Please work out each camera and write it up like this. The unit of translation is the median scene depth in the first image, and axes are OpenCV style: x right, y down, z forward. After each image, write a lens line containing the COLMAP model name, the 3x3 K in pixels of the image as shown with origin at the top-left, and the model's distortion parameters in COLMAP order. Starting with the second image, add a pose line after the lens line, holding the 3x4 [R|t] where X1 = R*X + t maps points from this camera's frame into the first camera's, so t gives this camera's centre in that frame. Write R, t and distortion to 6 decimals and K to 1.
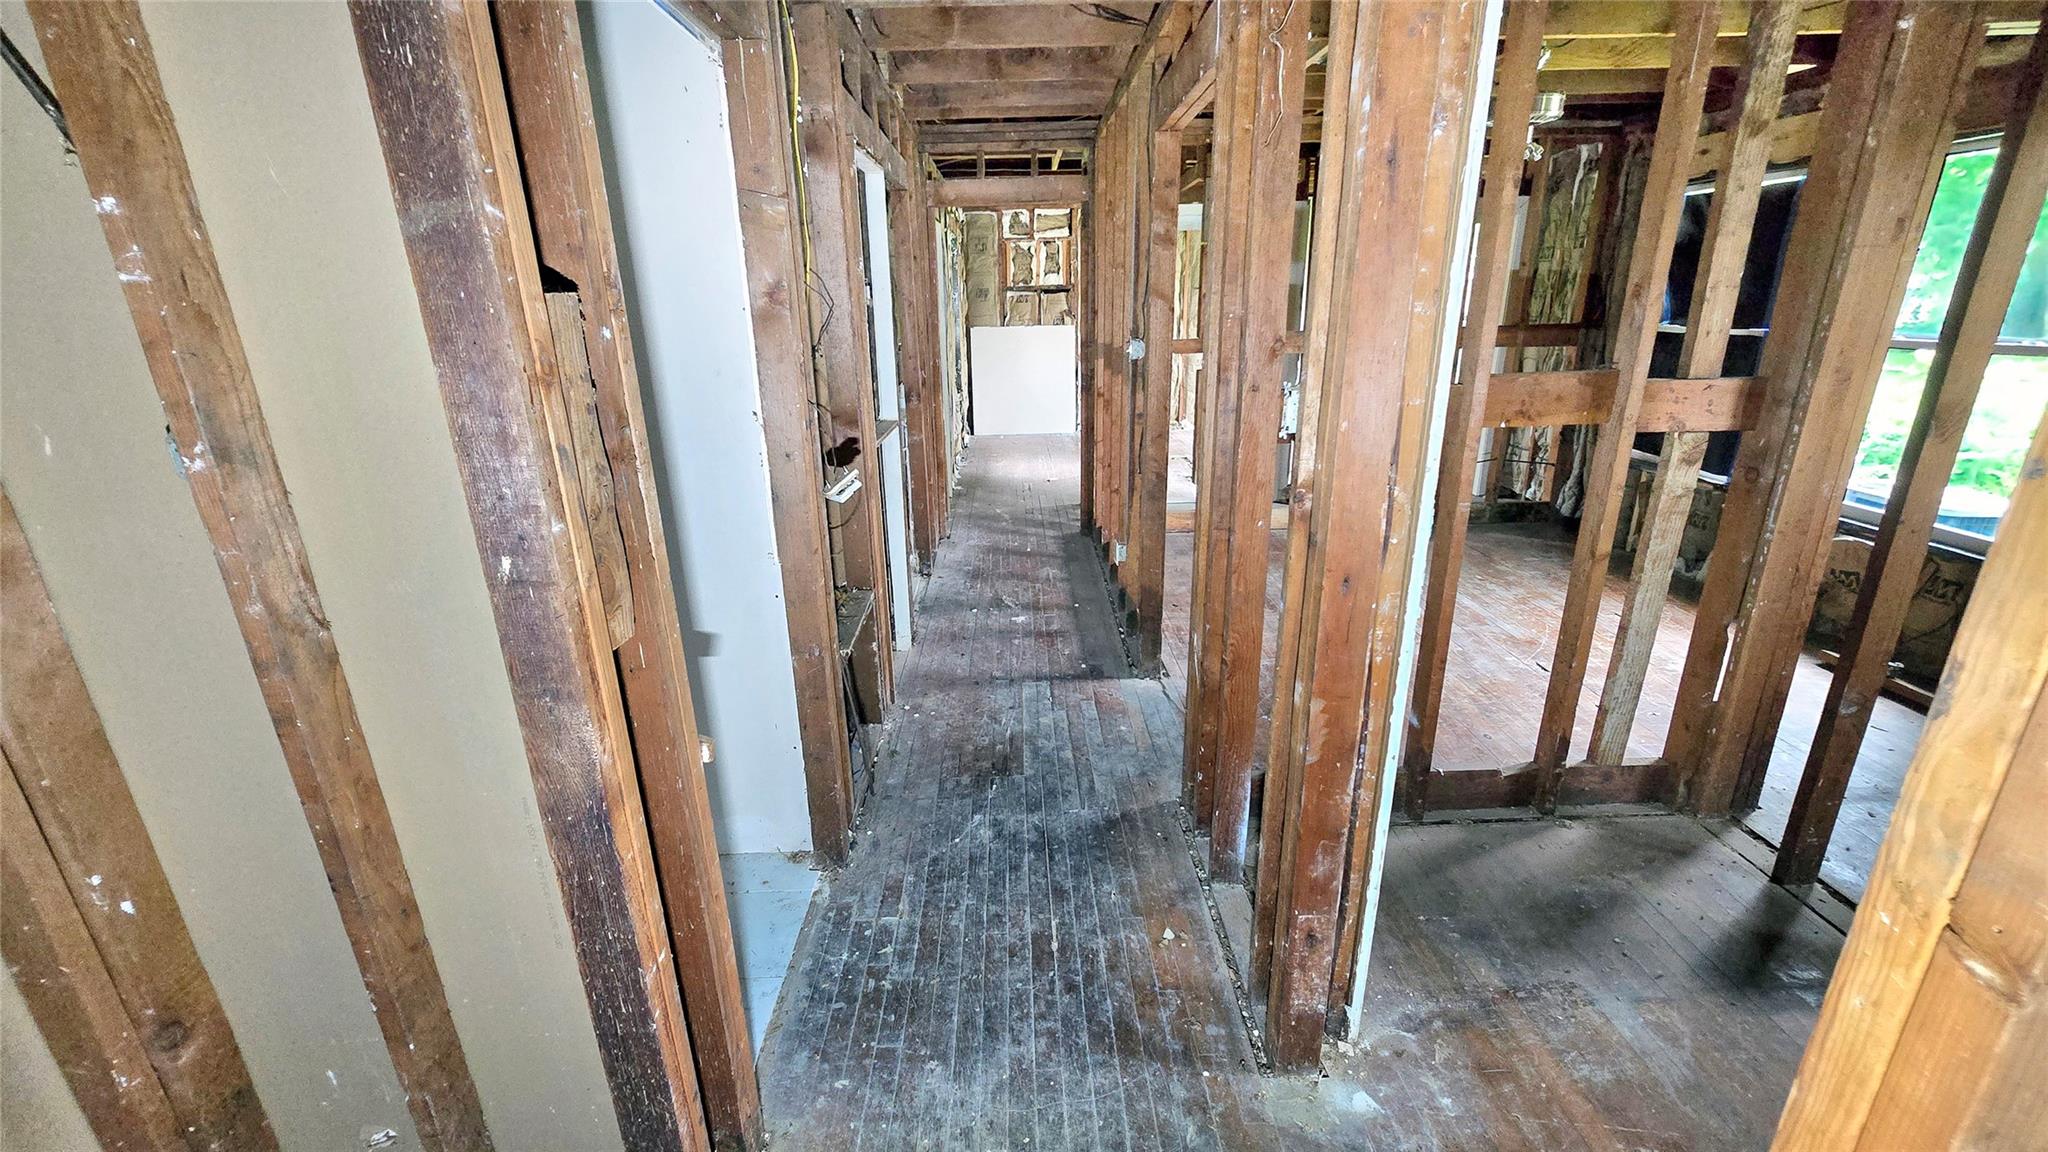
lens RADIAL K [[845.9, 0, 1032.3], [0, 845.9, 578.6], [0, 0, 1]] dist [-0.000545, 0.000149]
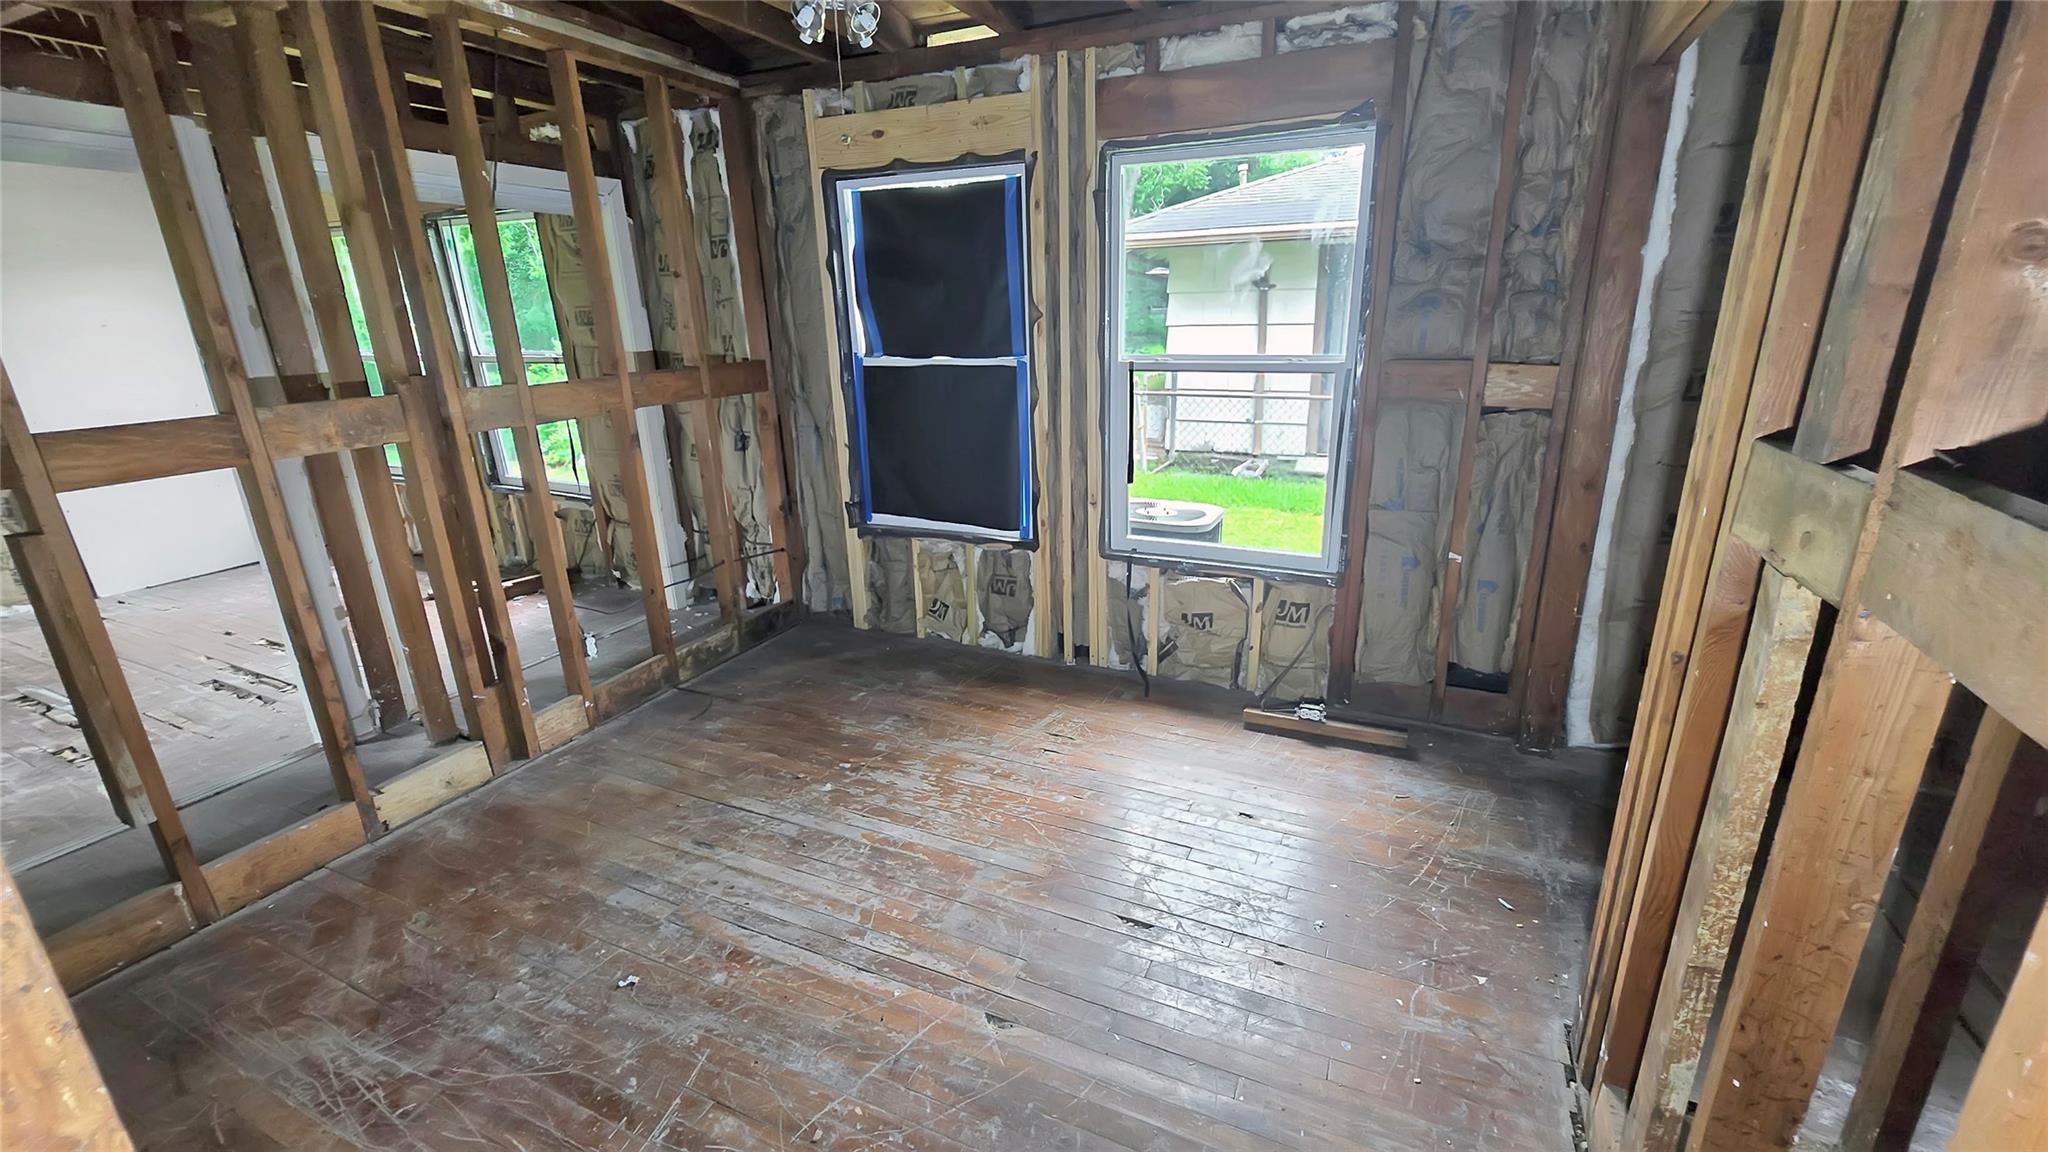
lens RADIAL K [[845.9, 0, 1025.6], [0, 845.9, 570.1], [0, 0, 1]] dist [-0.000545, 0.000149]
pose [[0.441050, -0.267682, 0.856634, 0.082315], [0.302761, 0.942911, 0.138761, -0.174319], [-0.844873, 0.198155, 0.496914, 0.513053]]
